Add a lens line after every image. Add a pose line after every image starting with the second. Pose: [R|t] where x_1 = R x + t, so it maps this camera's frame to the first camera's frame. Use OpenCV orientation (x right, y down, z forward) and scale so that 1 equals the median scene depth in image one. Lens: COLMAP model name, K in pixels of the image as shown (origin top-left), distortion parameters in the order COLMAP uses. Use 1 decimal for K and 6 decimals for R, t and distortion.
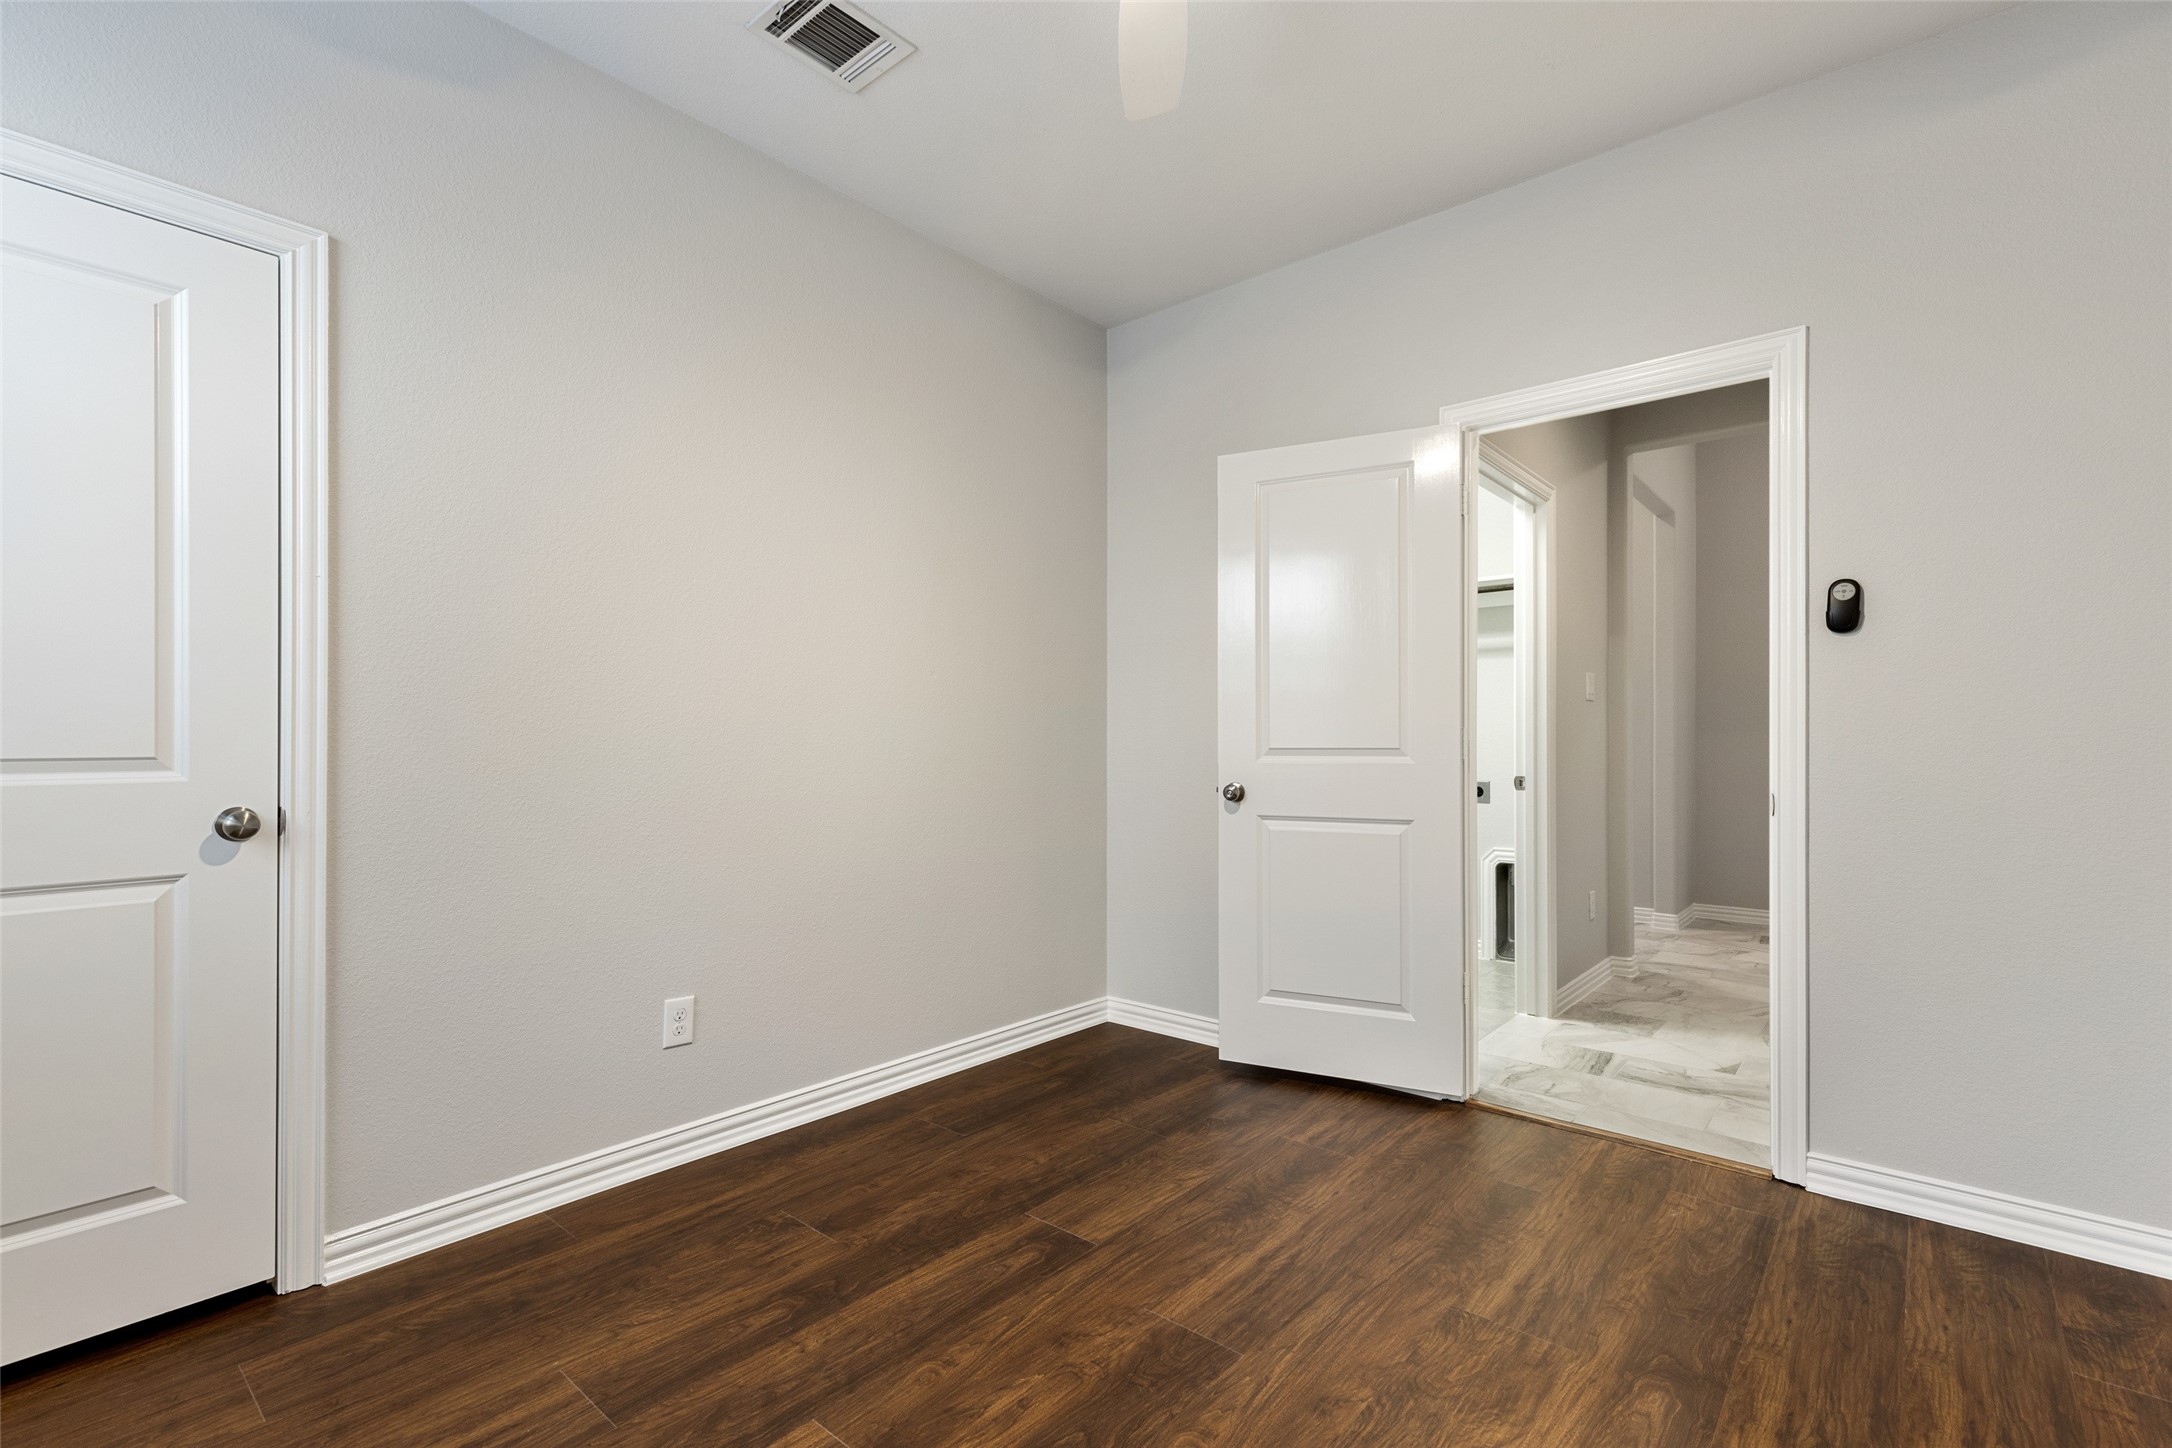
lens RADIAL K [[971.0, 0, 1082.0], [0, 971.0, 740.2], [0, 0, 1]] dist [0.000615, -0.000626]
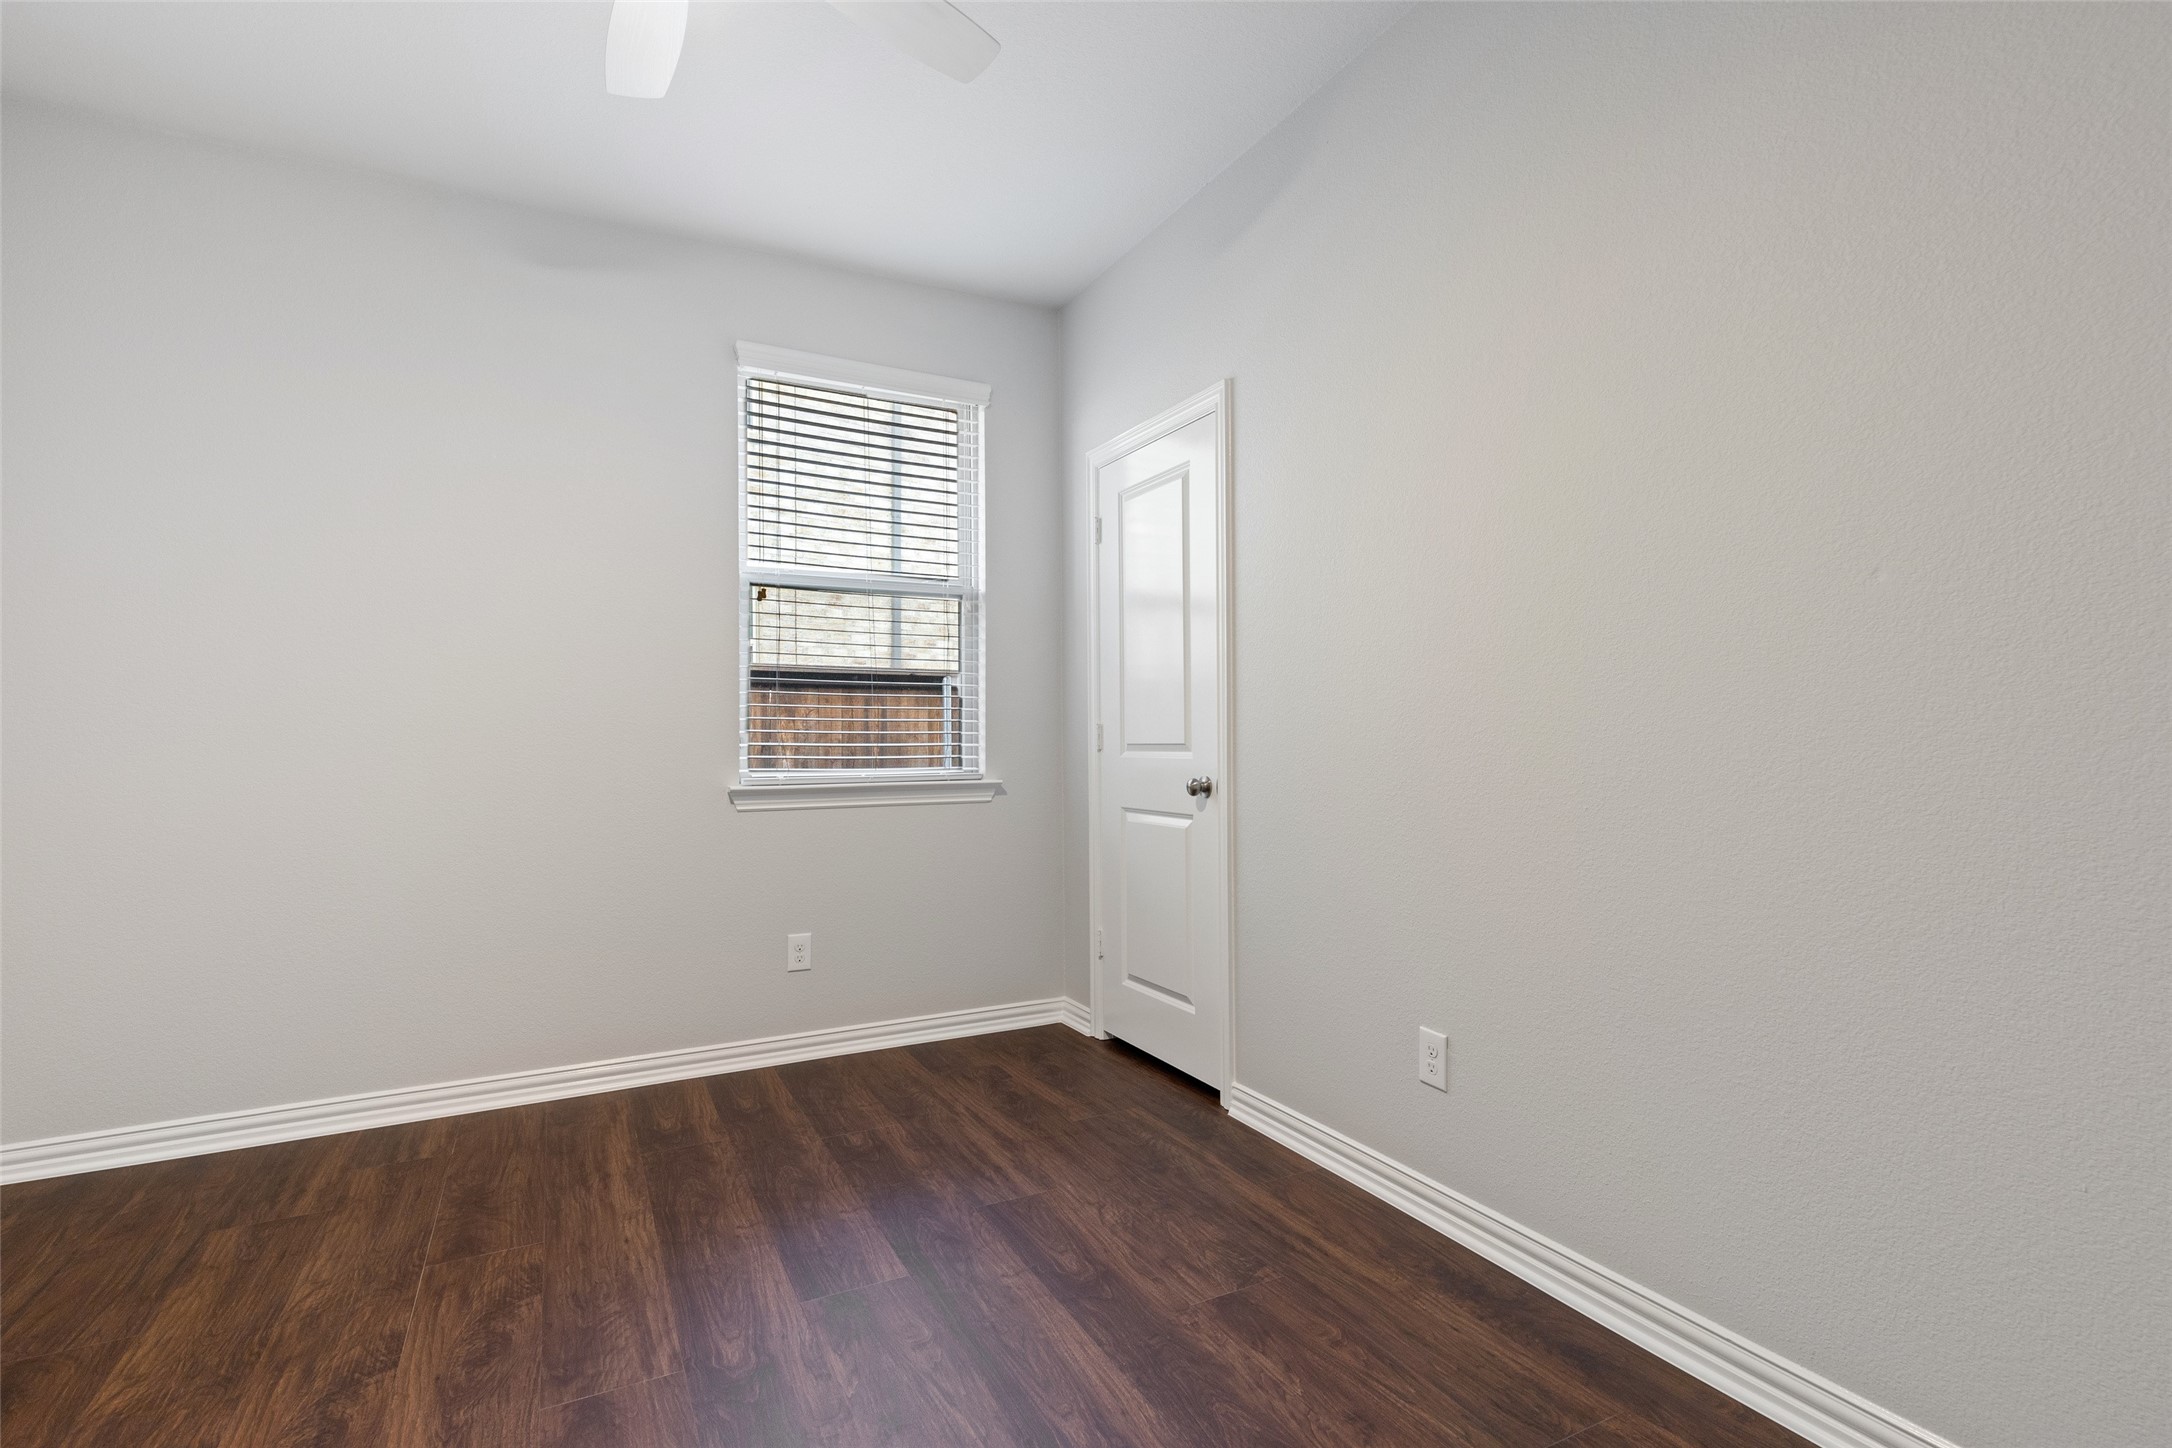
lens RADIAL K [[1015.7, 0, 1086.0], [0, 1015.7, 724.0], [0, 0, 1]] dist [-0.000301, -0.000276]
pose [[-0.364175, -0.007197, -0.931303, 0.676373], [0.005981, 0.999931, -0.010066, 0.001506], [0.931311, -0.009236, -0.364107, 1.322645]]
